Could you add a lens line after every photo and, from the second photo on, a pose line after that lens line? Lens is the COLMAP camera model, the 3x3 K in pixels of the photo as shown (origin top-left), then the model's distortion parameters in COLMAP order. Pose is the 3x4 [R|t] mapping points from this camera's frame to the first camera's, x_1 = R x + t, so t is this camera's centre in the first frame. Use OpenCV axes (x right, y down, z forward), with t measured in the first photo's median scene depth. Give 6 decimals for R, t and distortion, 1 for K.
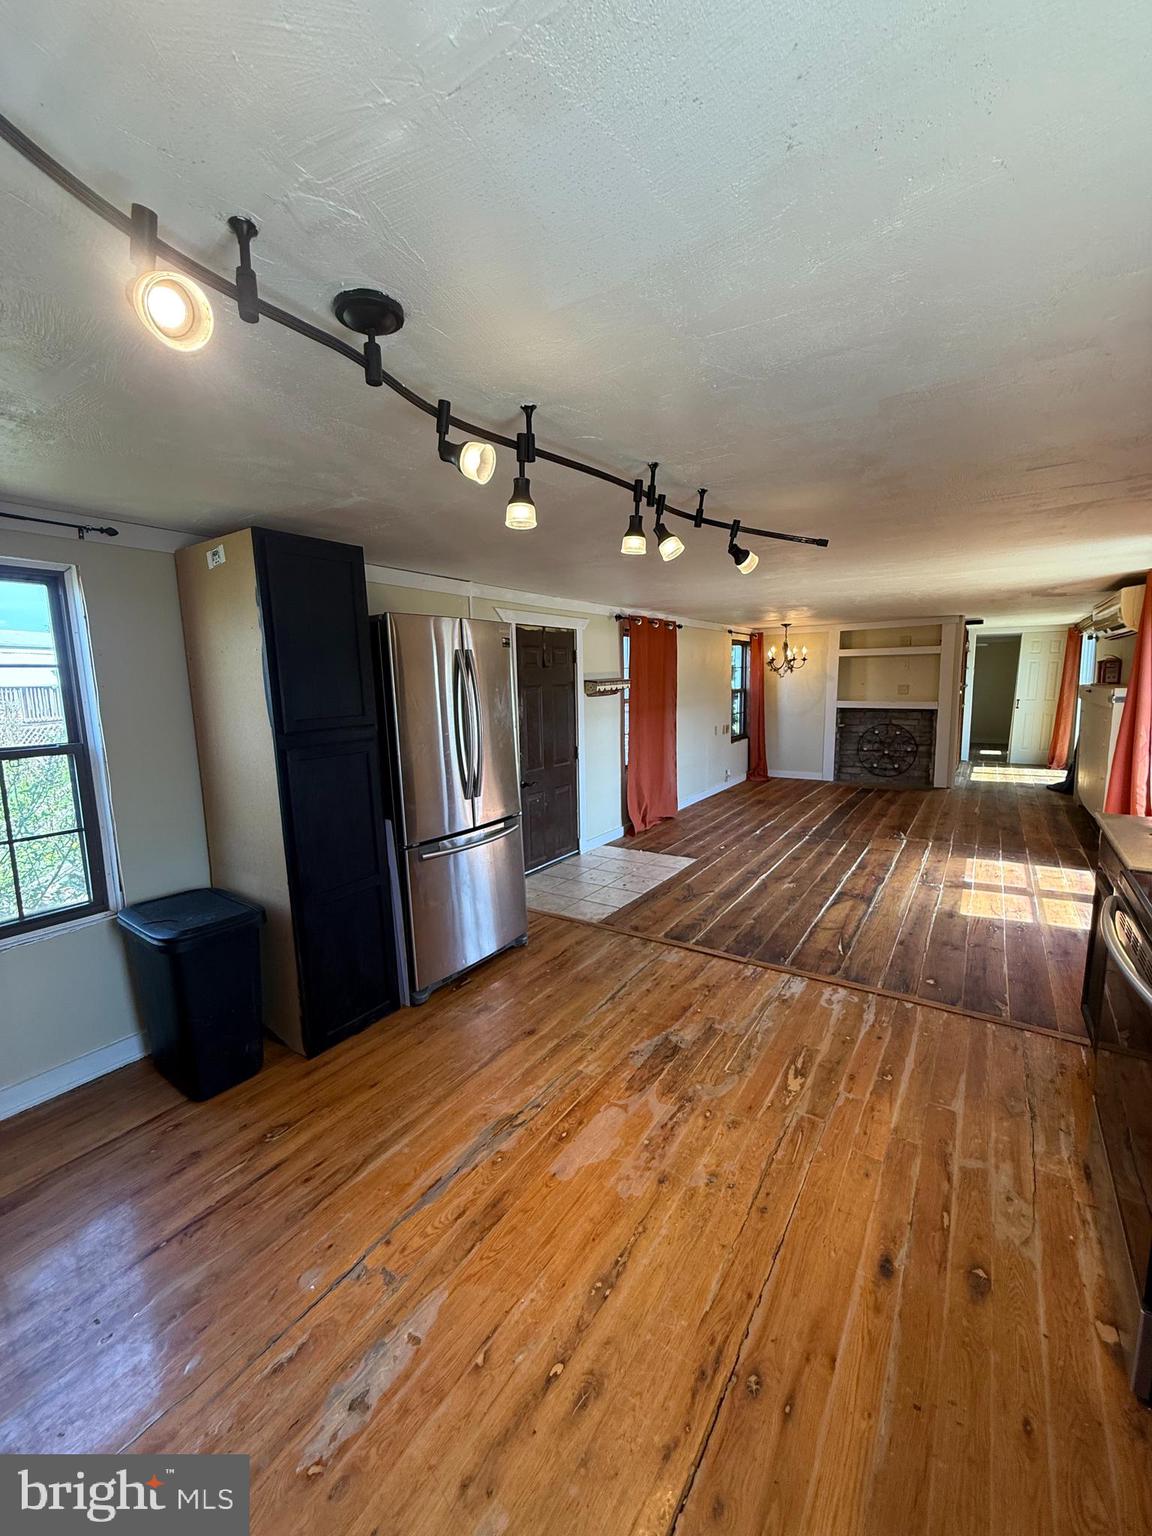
lens RADIAL K [[612.6, 0, 574.6], [0, 612.6, 771.5], [0, 0, 1]] dist [0.002219, 0.000281]
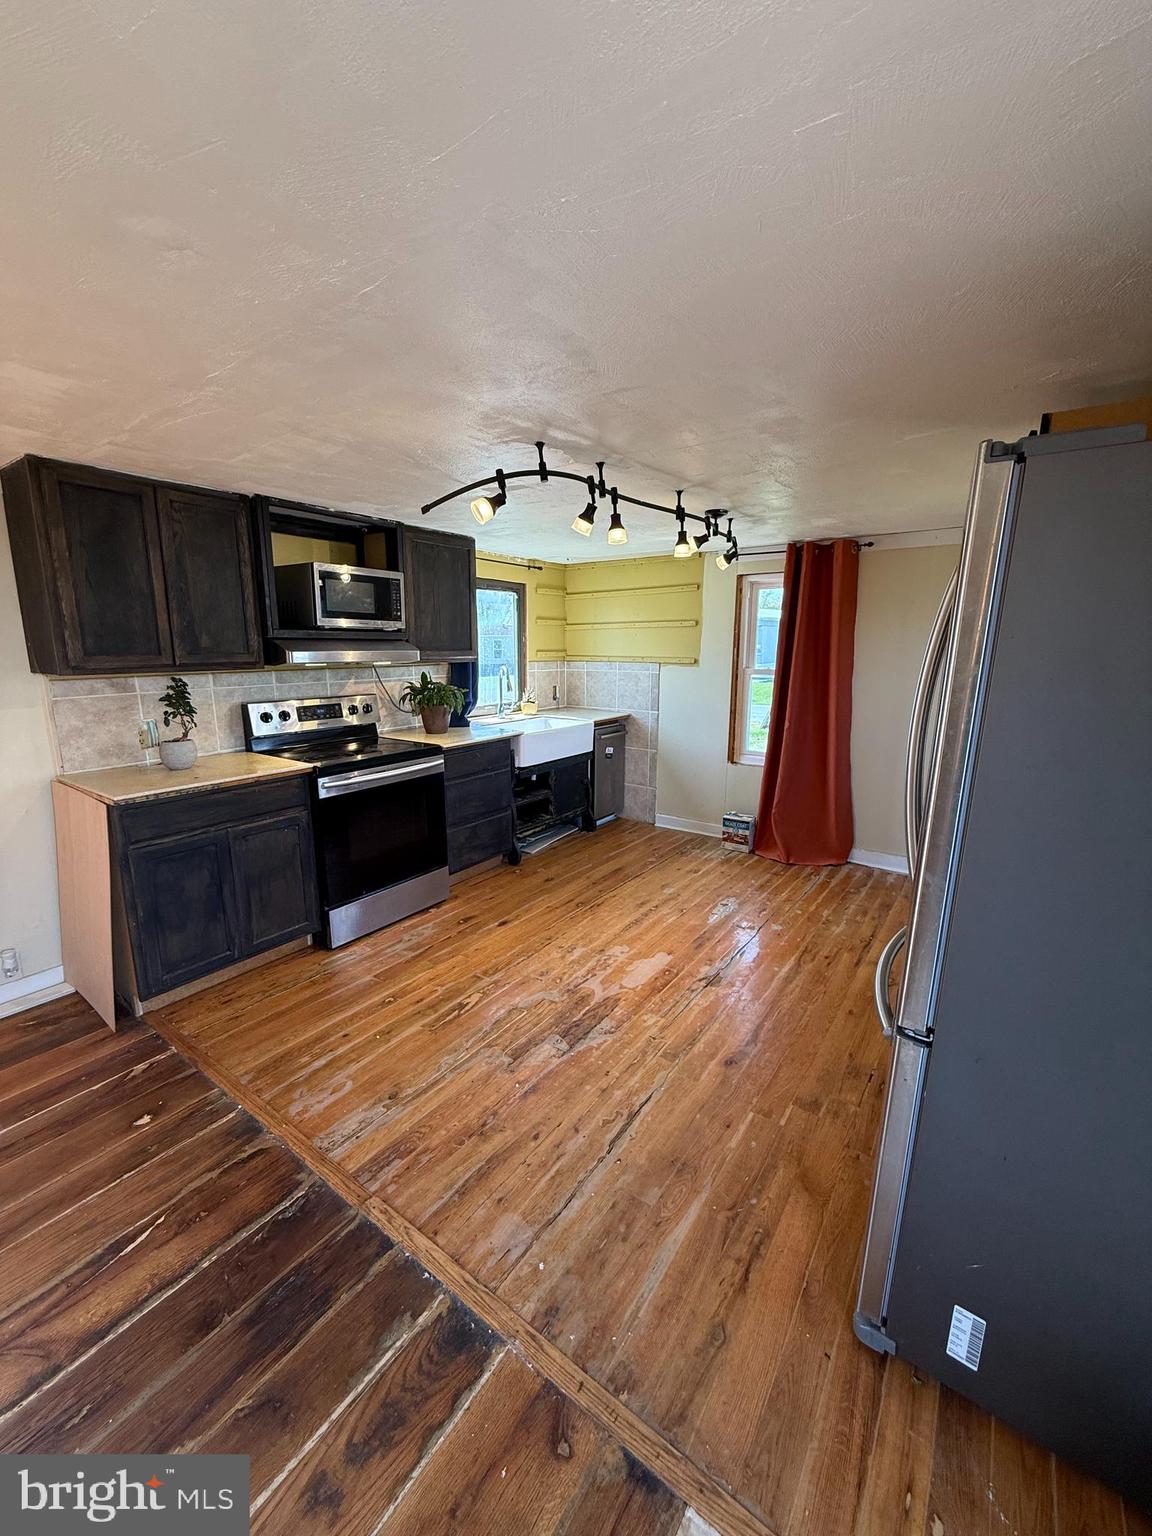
lens RADIAL K [[612.6, 0, 571.8], [0, 612.6, 771.2], [0, 0, 1]] dist [0.002219, 0.000281]
pose [[-0.999075, 0.013403, 0.040870, 0.109654], [0.026998, 0.935125, 0.353287, -0.266017], [-0.033484, 0.354063, -0.934622, 1.736127]]
